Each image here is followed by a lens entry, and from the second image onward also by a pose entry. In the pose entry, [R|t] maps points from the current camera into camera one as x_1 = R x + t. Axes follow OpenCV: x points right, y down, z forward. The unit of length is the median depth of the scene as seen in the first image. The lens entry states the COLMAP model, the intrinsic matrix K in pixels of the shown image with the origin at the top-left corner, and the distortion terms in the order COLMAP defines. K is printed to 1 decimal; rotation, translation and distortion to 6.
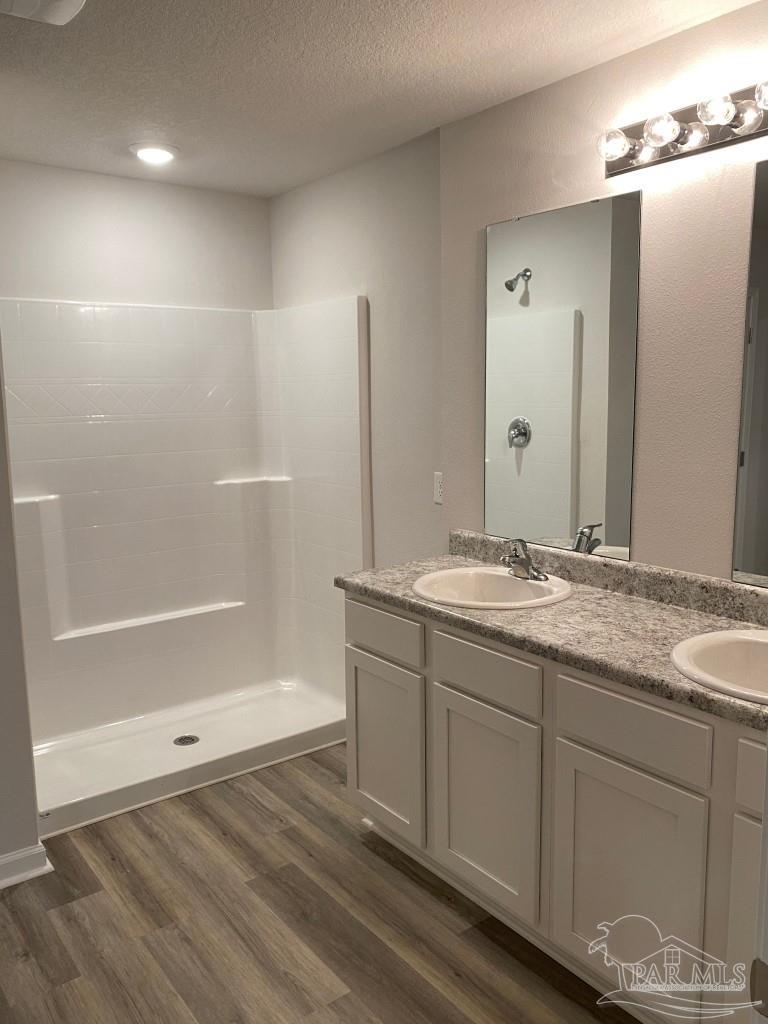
lens RADIAL K [[801.8, 0, 384.0], [0, 801.8, 512.0], [0, 0, 1]] dist [0.083779, -0.114960]
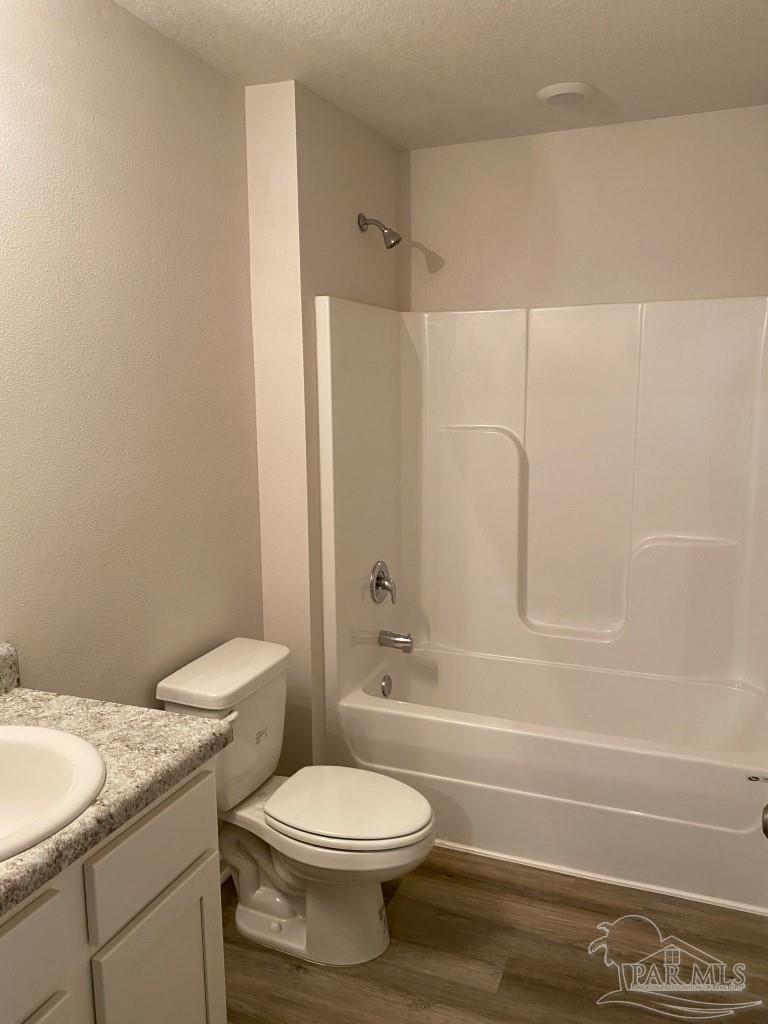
lens RADIAL K [[801.8, 0, 384.0], [0, 801.8, 512.0], [0, 0, 1]] dist [0.083779, -0.114960]
pose [[-0.501969, -0.119885, 0.856536, -0.422634], [0.155896, 0.961584, 0.225950, -0.172196], [-0.850719, 0.246951, -0.463996, 1.089479]]
